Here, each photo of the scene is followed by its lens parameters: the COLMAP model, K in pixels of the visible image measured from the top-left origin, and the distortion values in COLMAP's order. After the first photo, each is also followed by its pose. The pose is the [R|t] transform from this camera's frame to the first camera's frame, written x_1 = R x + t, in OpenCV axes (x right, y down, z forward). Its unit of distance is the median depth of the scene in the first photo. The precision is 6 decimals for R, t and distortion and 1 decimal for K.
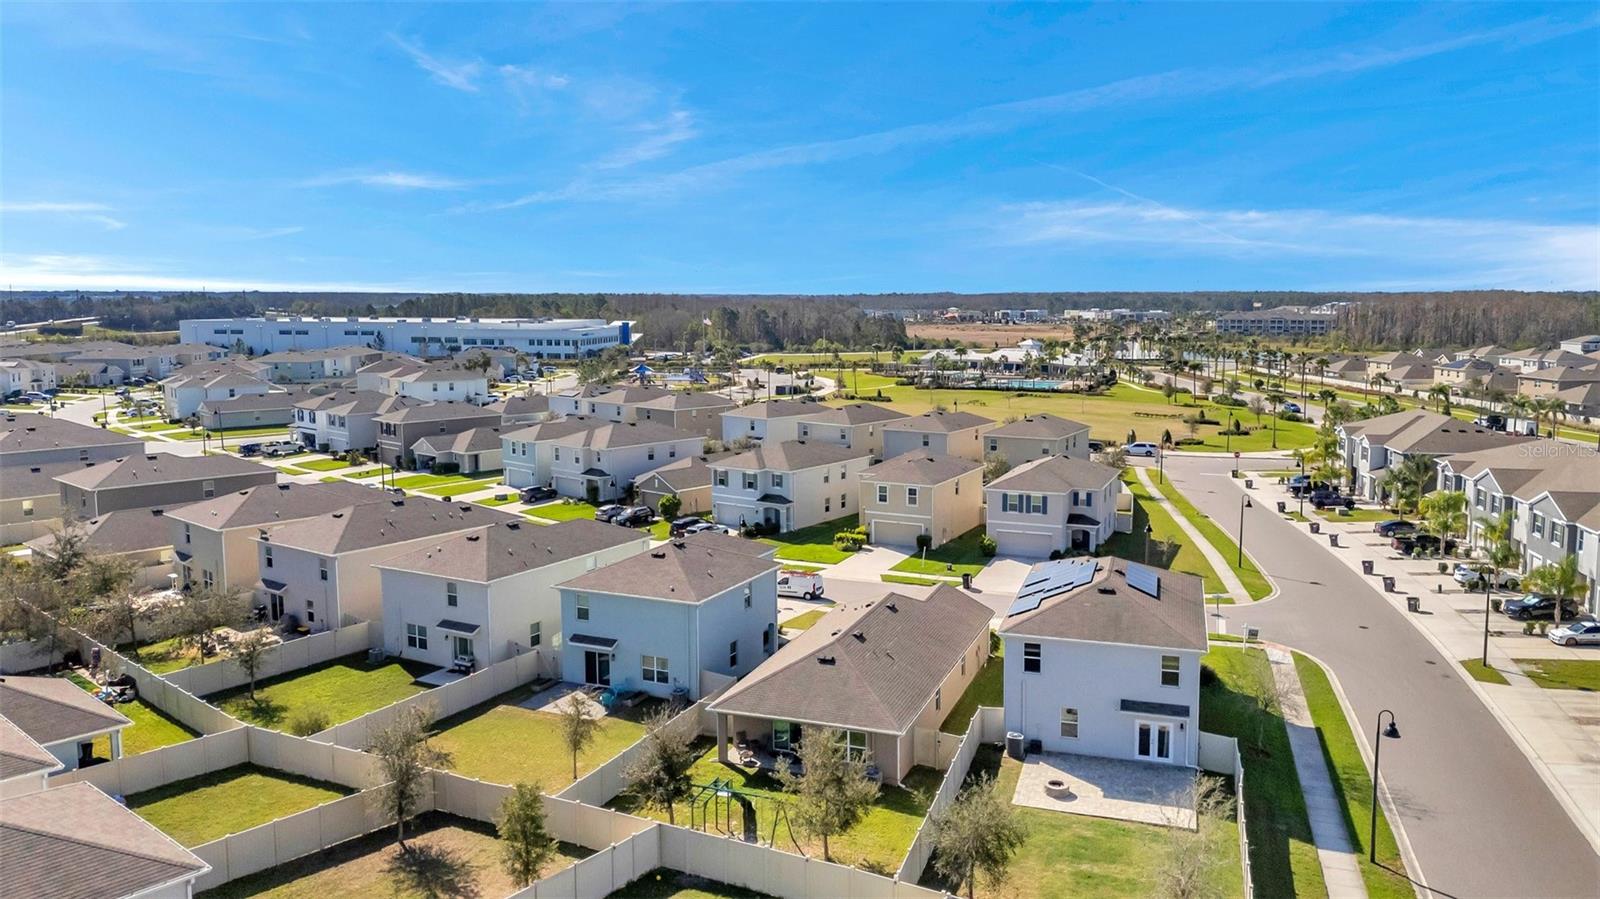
lens RADIAL K [[1250.5, 0, 841.2], [0, 1250.5, 456.5], [0, 0, 1]] dist [0.108923, -0.149150]
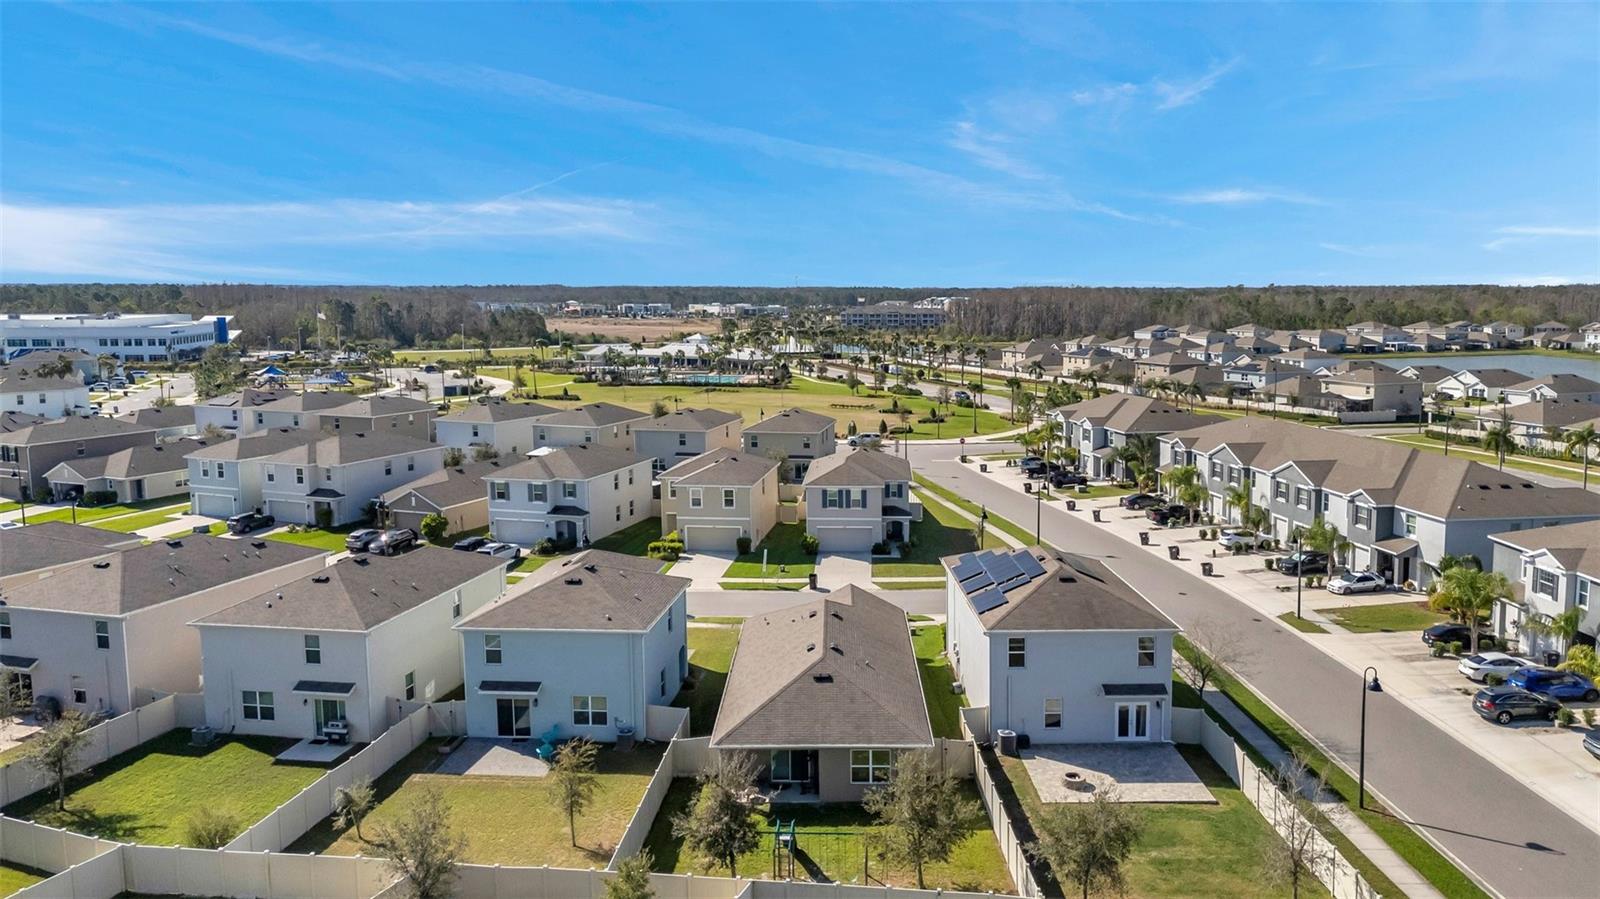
lens RADIAL K [[1250.5, 0, 841.2], [0, 1250.5, 456.5], [0, 0, 1]] dist [0.108923, -0.149150]
pose [[0.933173, -0.046700, 0.356380, -0.185672], [0.044986, 0.998902, 0.013101, -0.008088], [-0.356601, 0.003807, 0.934249, 0.069184]]
